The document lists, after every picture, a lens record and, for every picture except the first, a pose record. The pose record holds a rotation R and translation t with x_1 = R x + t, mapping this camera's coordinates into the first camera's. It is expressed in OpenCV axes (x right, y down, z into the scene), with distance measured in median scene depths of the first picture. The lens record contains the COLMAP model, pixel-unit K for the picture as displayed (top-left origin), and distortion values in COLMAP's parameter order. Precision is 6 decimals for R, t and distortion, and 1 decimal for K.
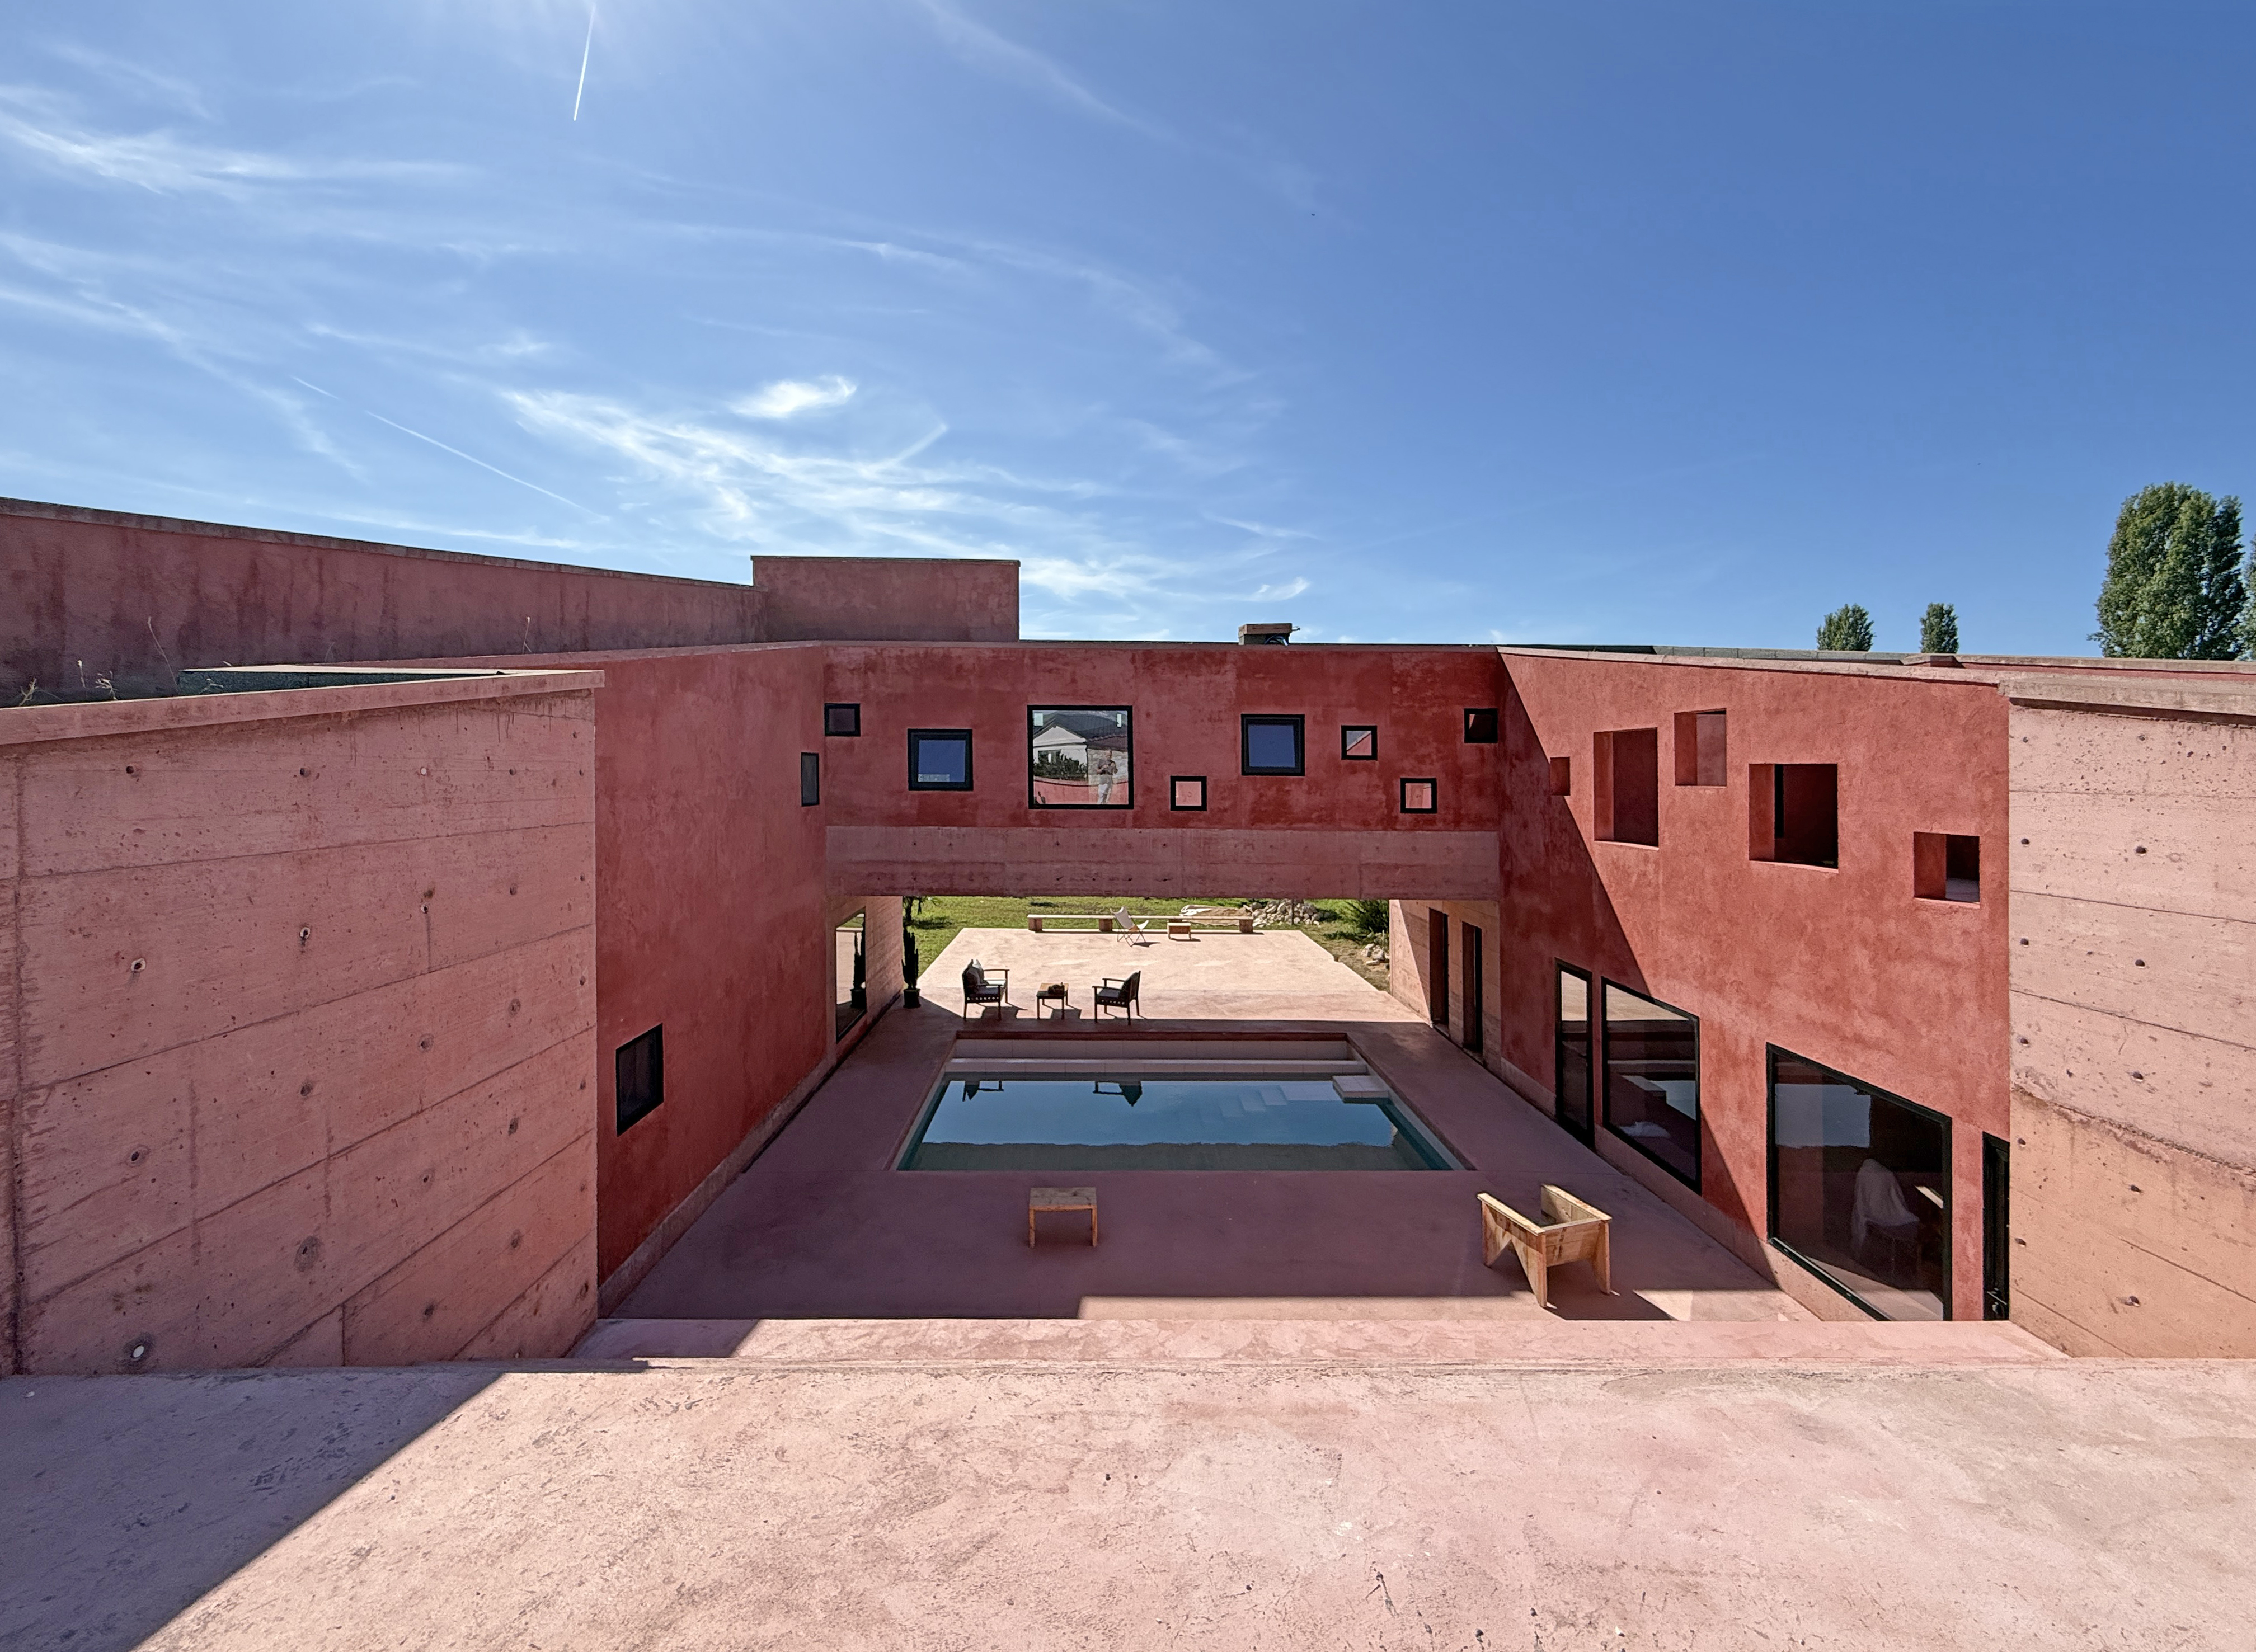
lens RADIAL K [[957.1, 0, 1071.6], [0, 957.1, 775.9], [0, 0, 1]] dist [0.000027, 0.033177]
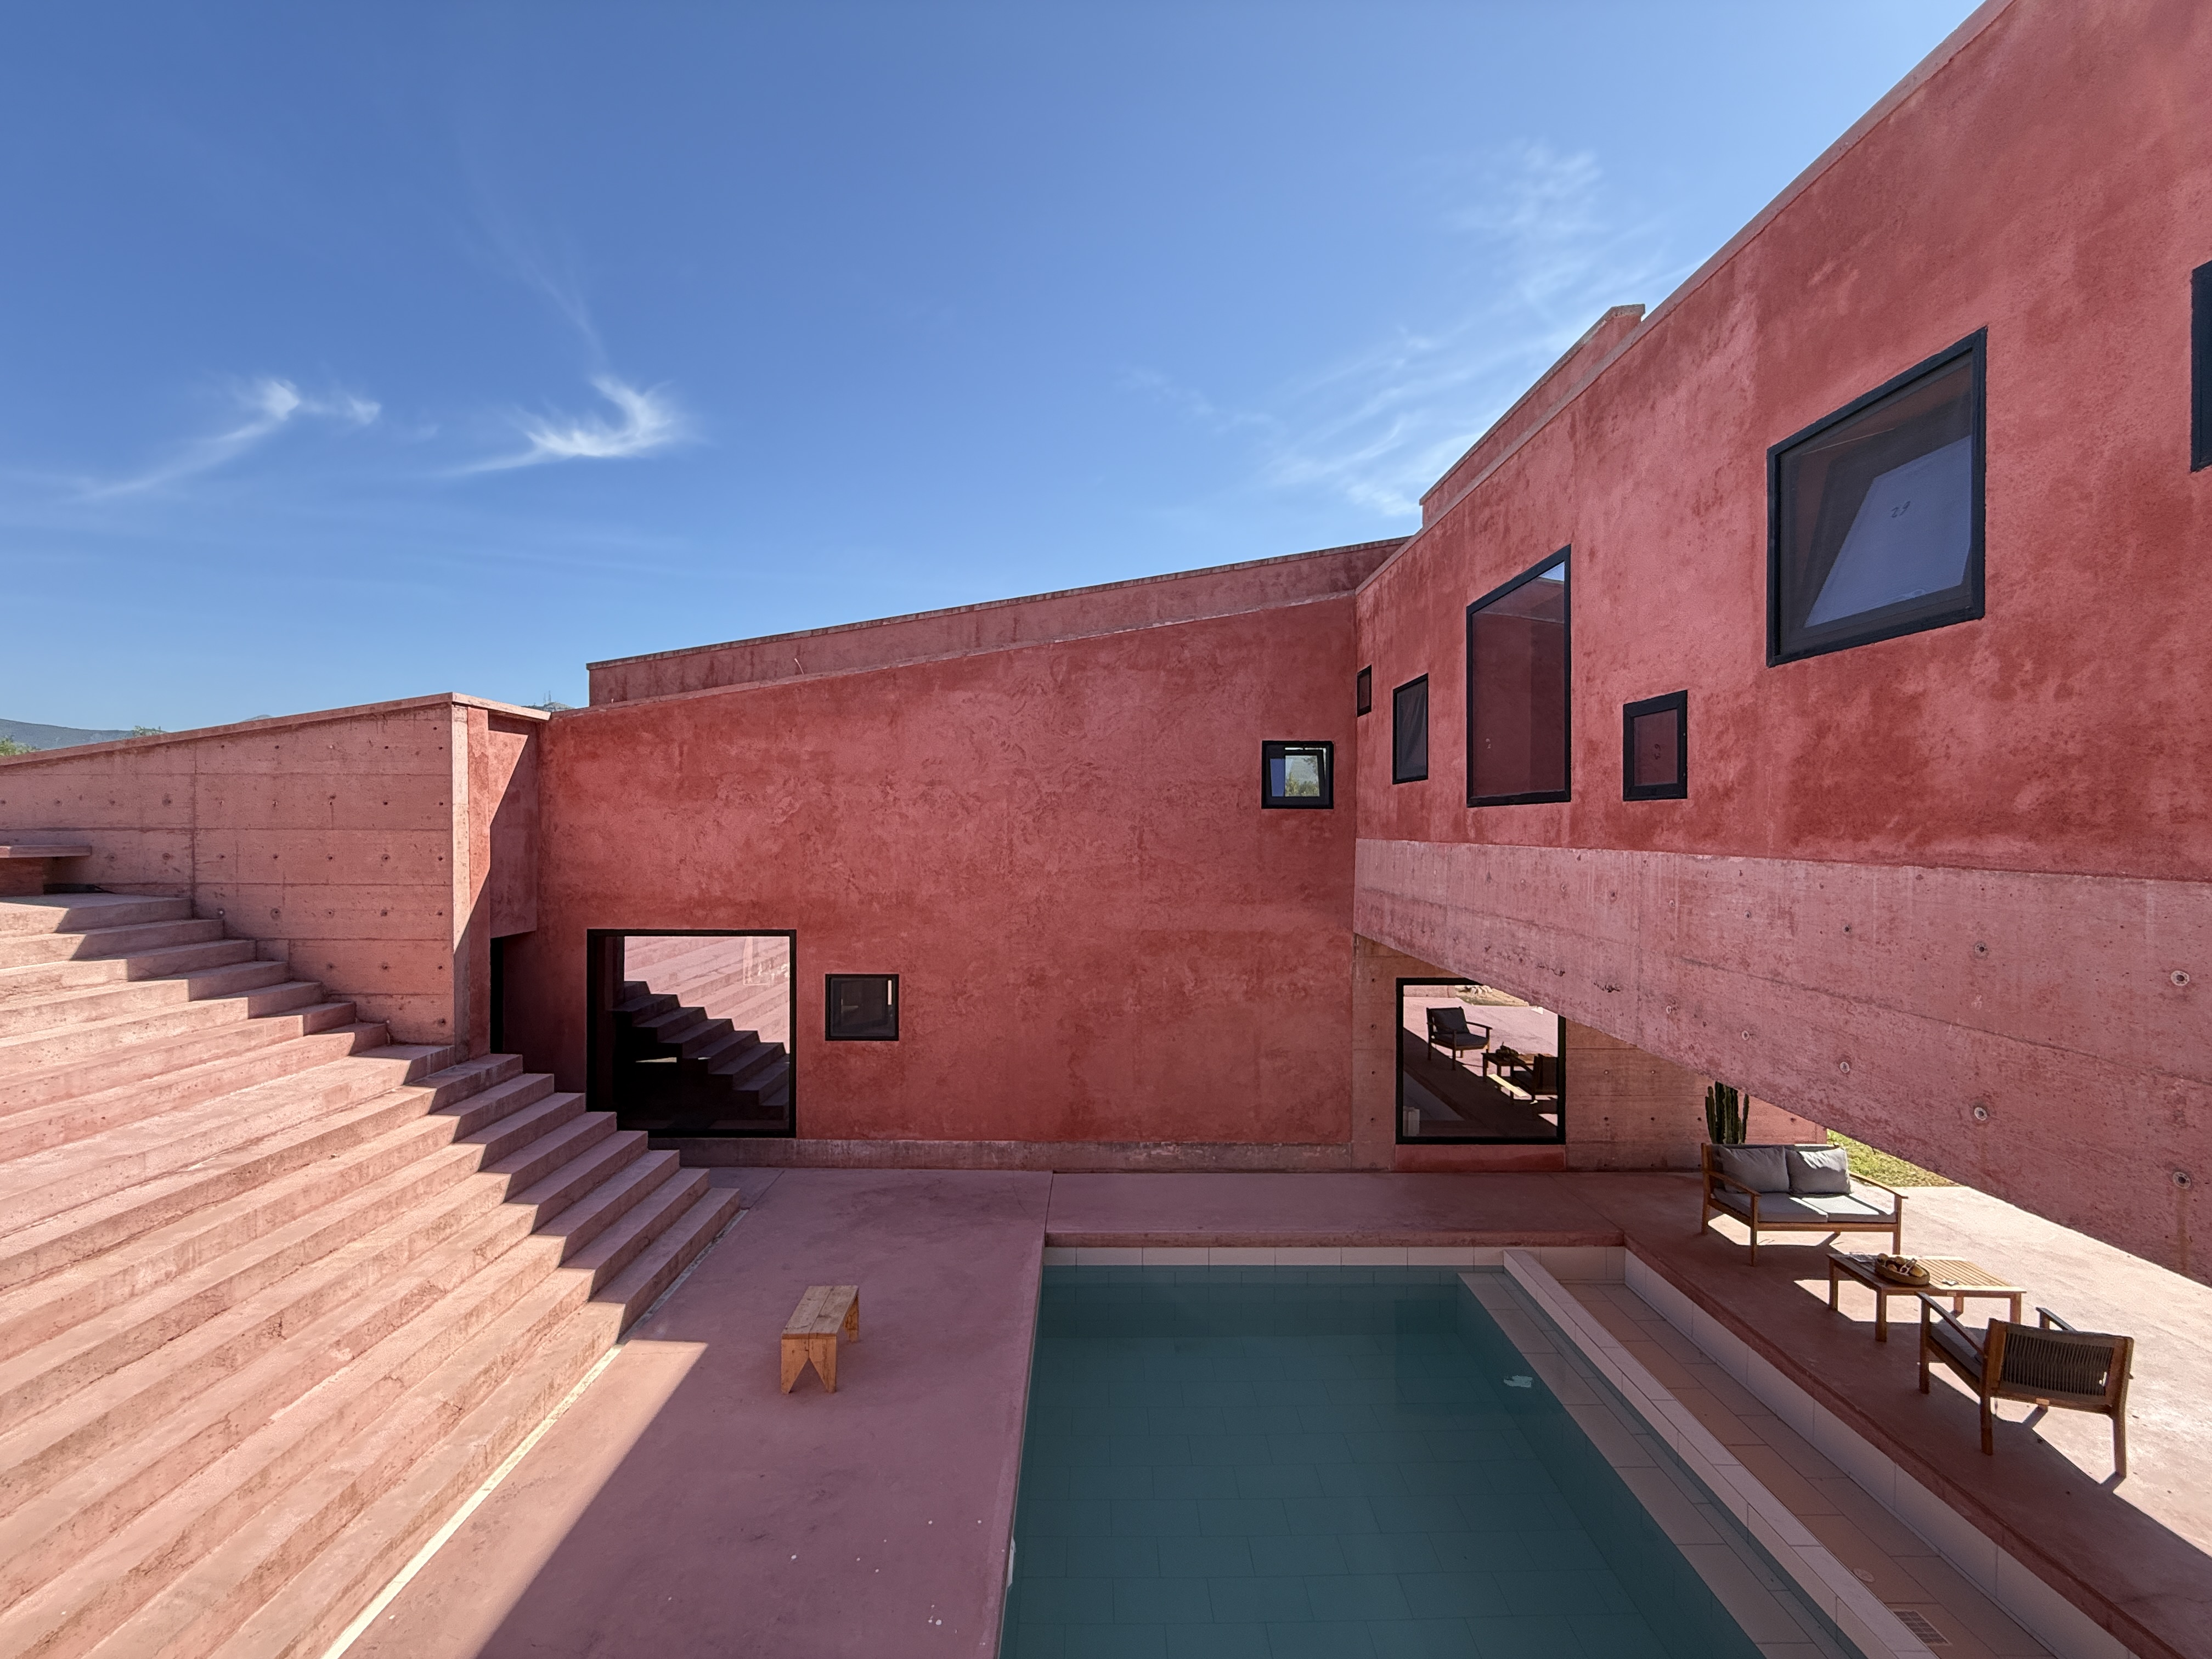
lens RADIAL K [[892.3, 0, 1101.5], [0, 892.3, 829.1], [0, 0, 1]] dist [-0.000147, 0.000142]
pose [[0.017395, 0.011799, -0.999779, 0.448897], [-0.013347, 0.999844, 0.011567, 0.049210], [0.999760, 0.013143, 0.017550, 0.806741]]
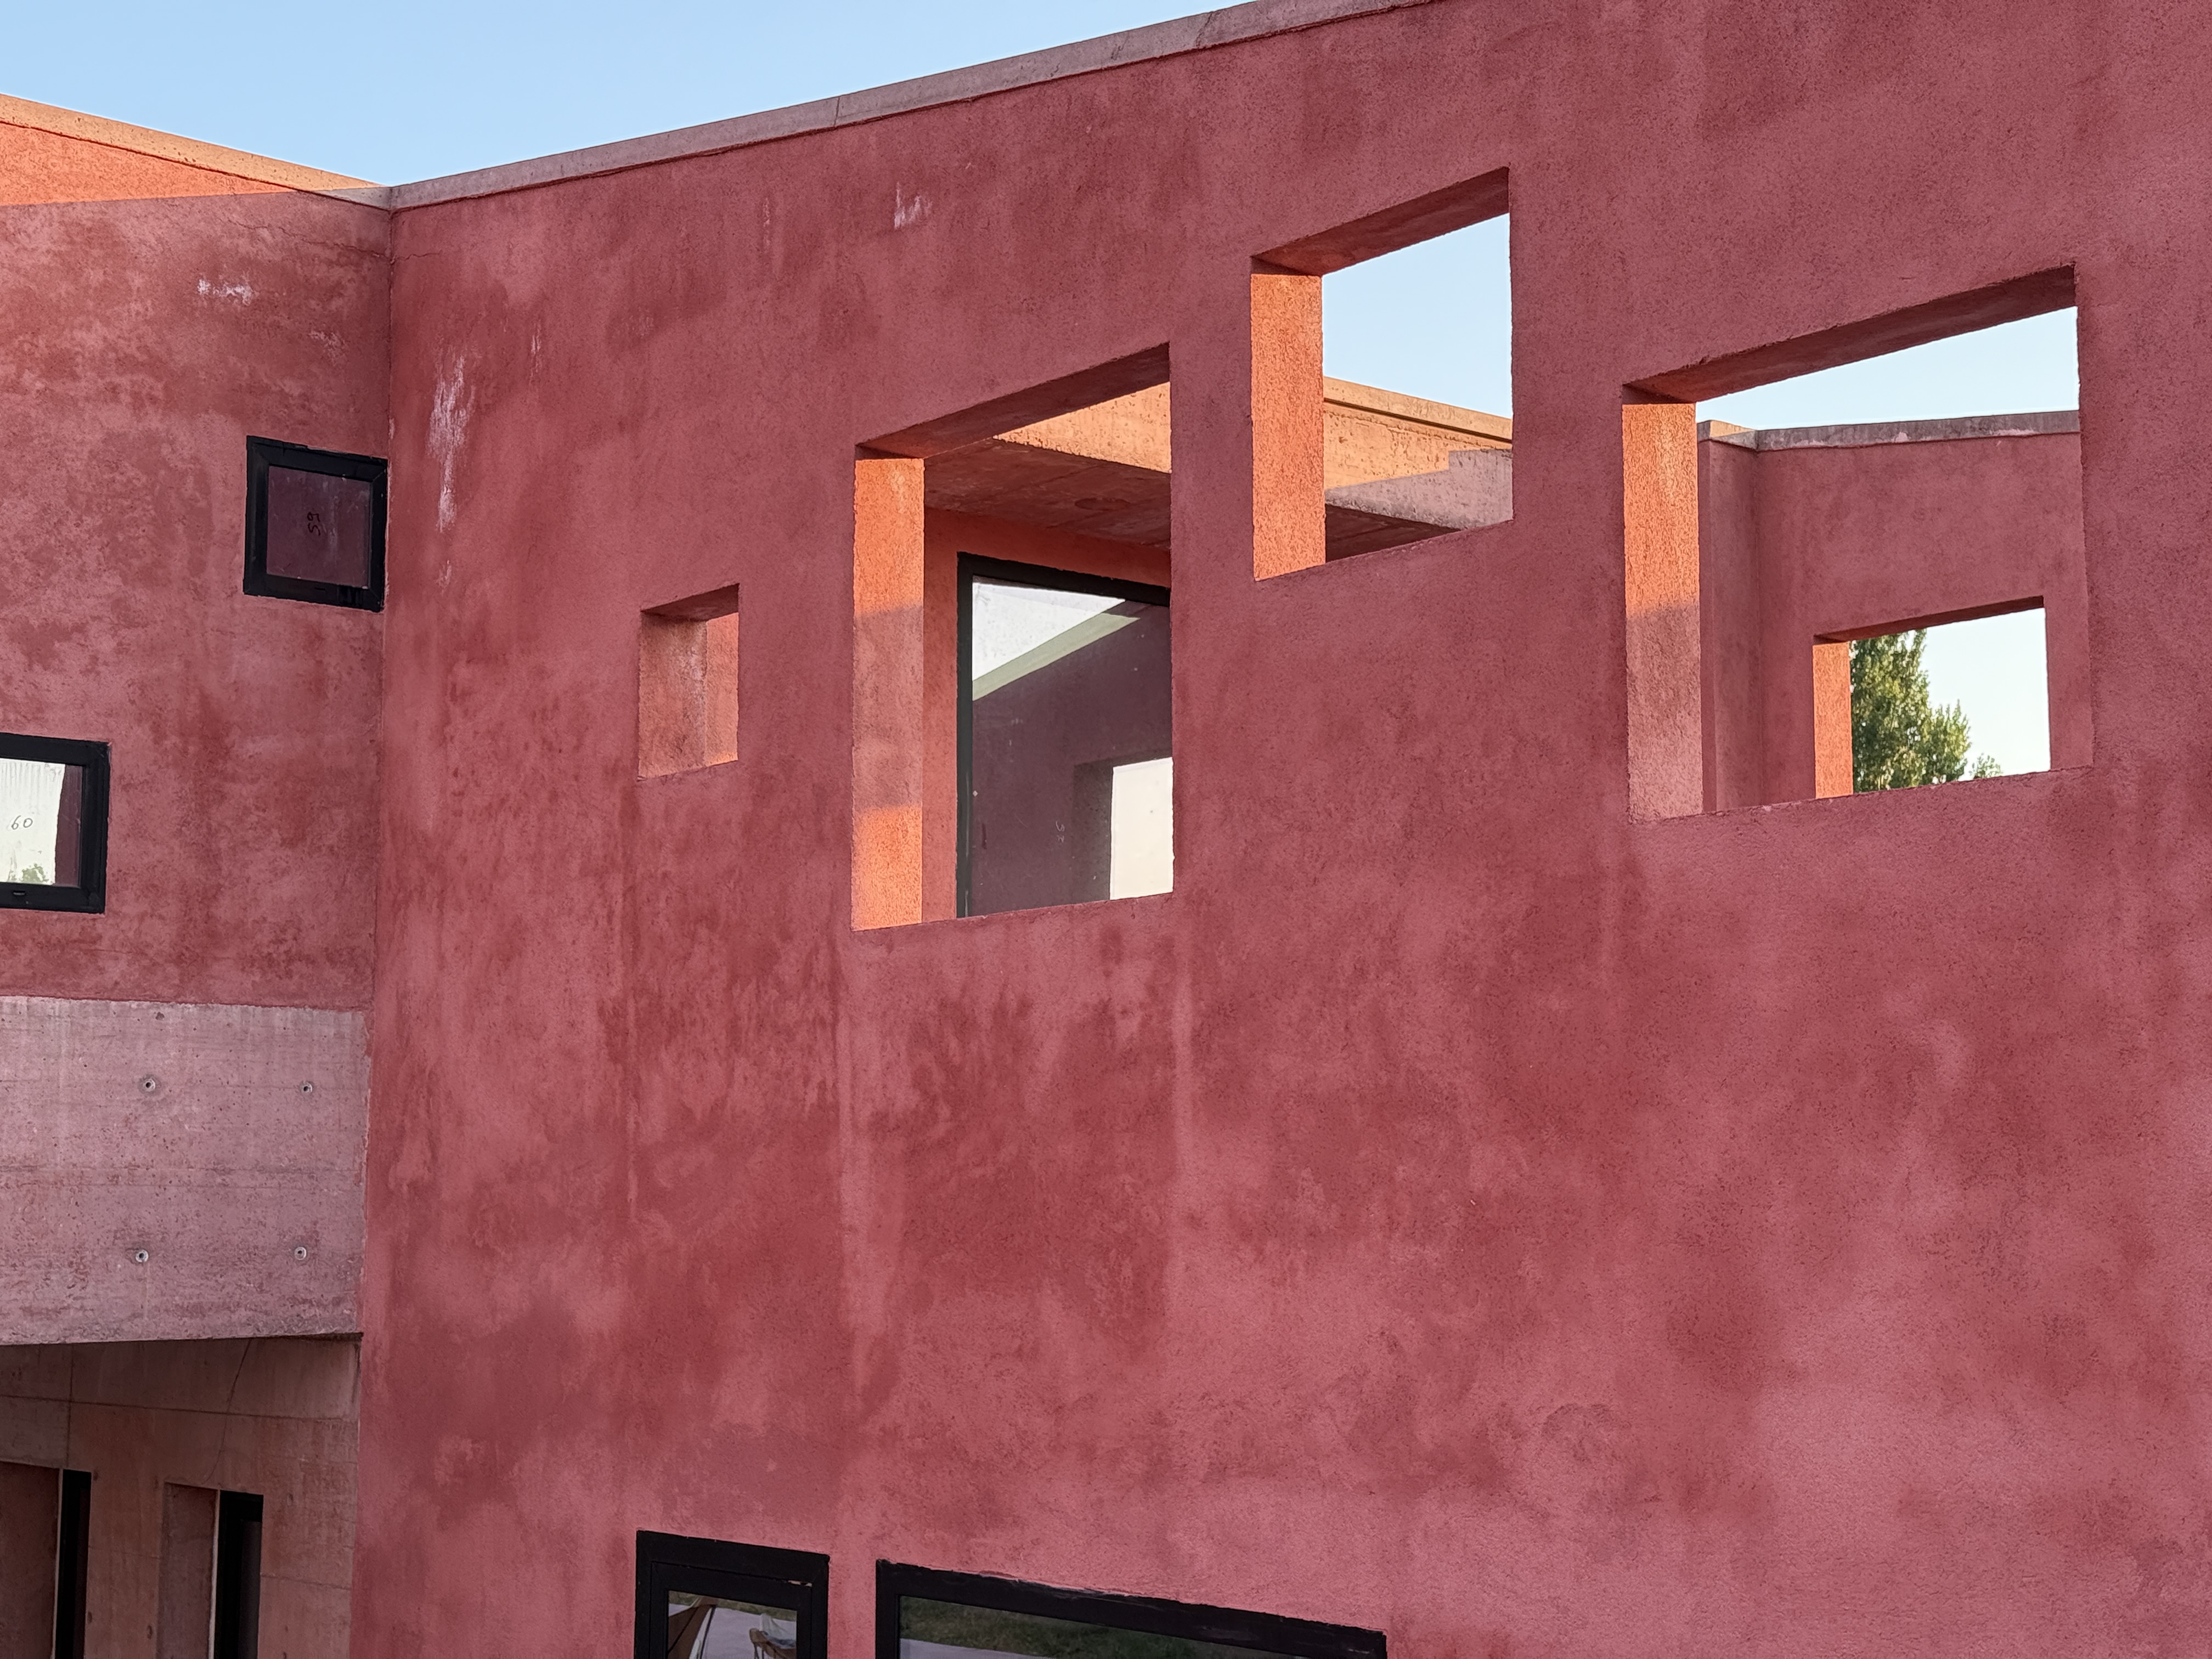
lens RADIAL K [[3091.5, 0, 1049.8], [0, 3091.5, 819.3], [0, 0, 1]] dist [0.146581, -0.092337]
pose [[0.756806, 0.093677, 0.646892, 0.094243], [0.000742, 0.989553, -0.144166, 0.118462], [-0.653639, 0.109586, 0.748831, 0.353396]]
